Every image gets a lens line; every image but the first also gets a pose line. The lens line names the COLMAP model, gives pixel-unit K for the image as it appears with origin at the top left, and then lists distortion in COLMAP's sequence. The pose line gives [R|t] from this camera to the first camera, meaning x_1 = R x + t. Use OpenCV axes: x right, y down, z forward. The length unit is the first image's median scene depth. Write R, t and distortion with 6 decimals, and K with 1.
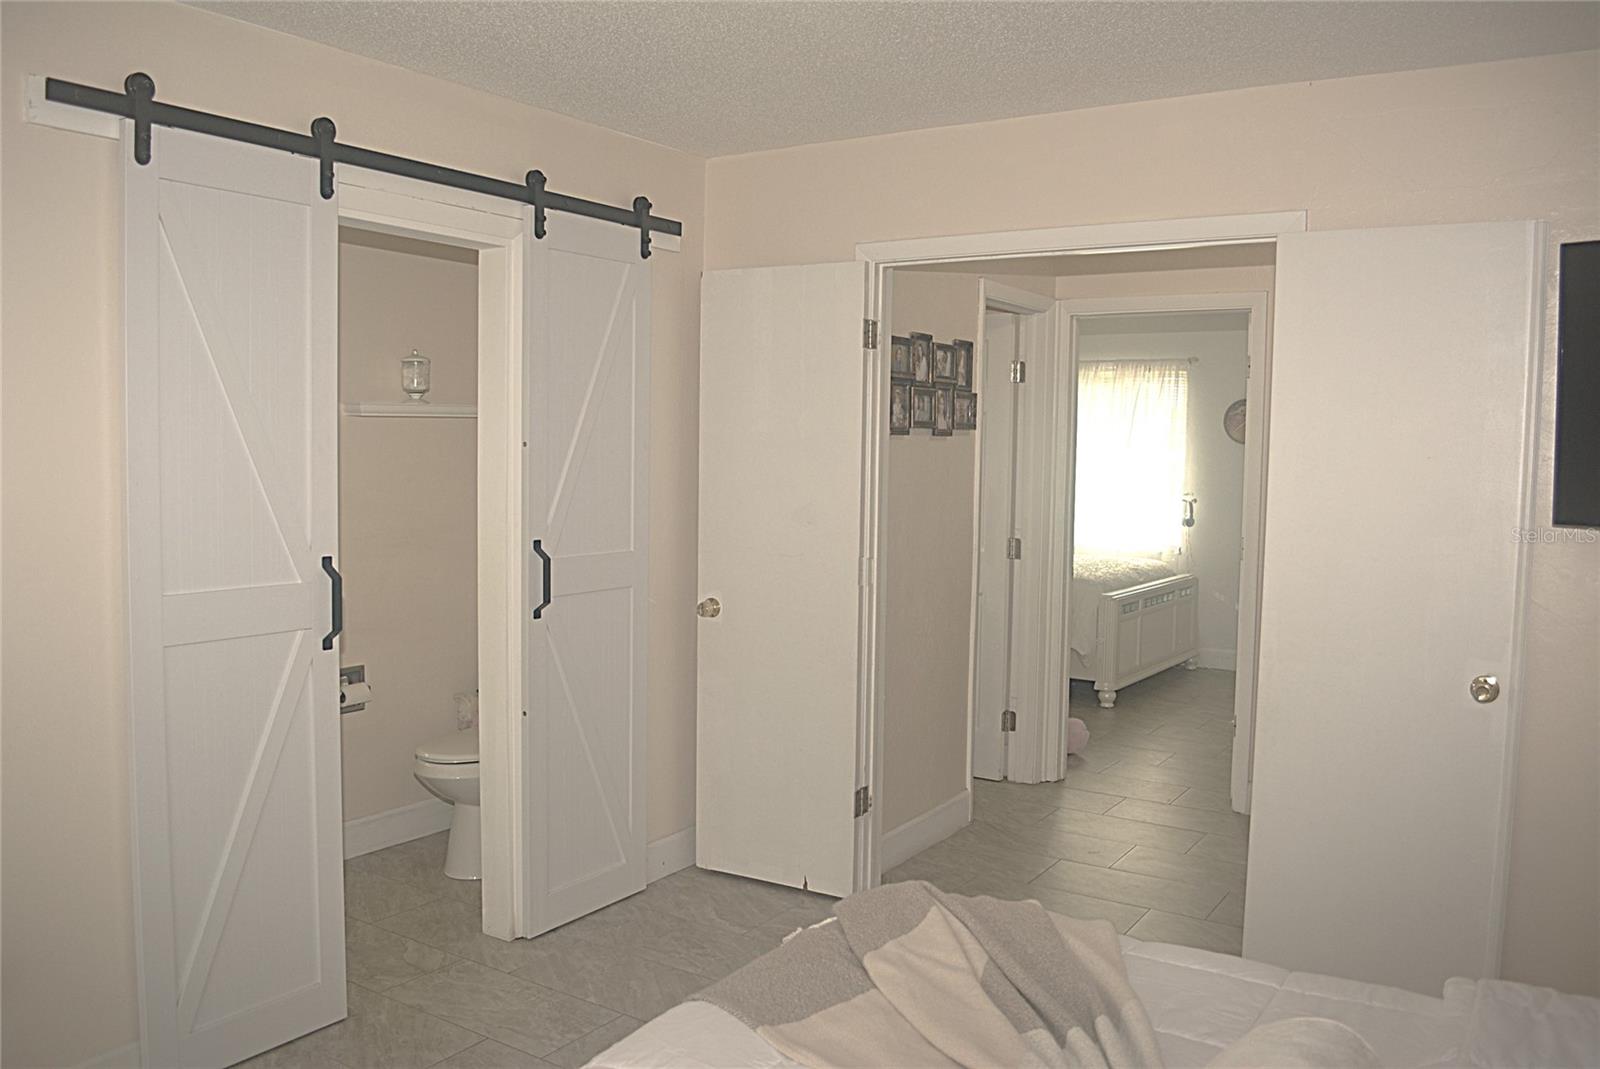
lens RADIAL K [[1270.1, 0, 806.0], [0, 1270.1, 535.2], [0, 0, 1]] dist [-0.083908, 0.008186]
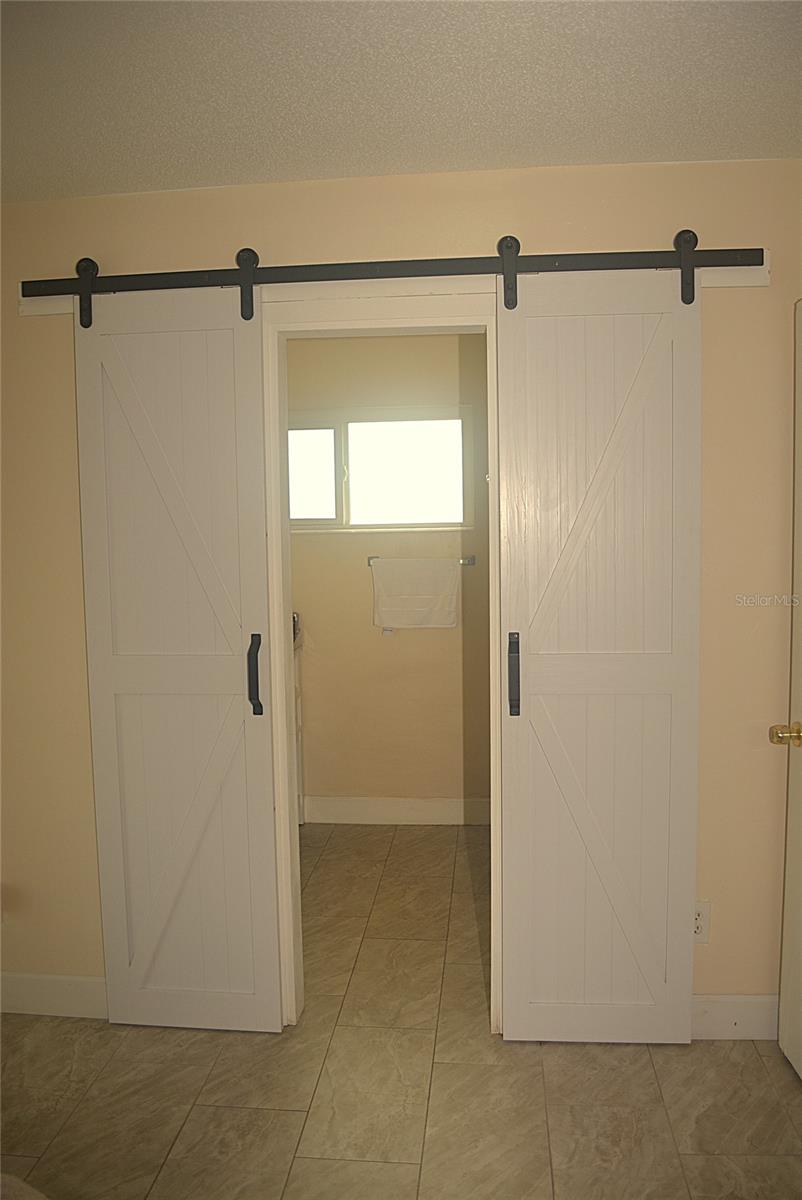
lens RADIAL K [[946.5, 0, 401.0], [0, 946.5, 600.0], [0, 0, 1]] dist [-0.078762, 0.005777]
pose [[0.462743, 0.051688, -0.884984, 0.375165], [-0.039535, 0.998509, 0.037647, -0.043980], [0.885610, 0.017567, 0.464097, 0.610955]]
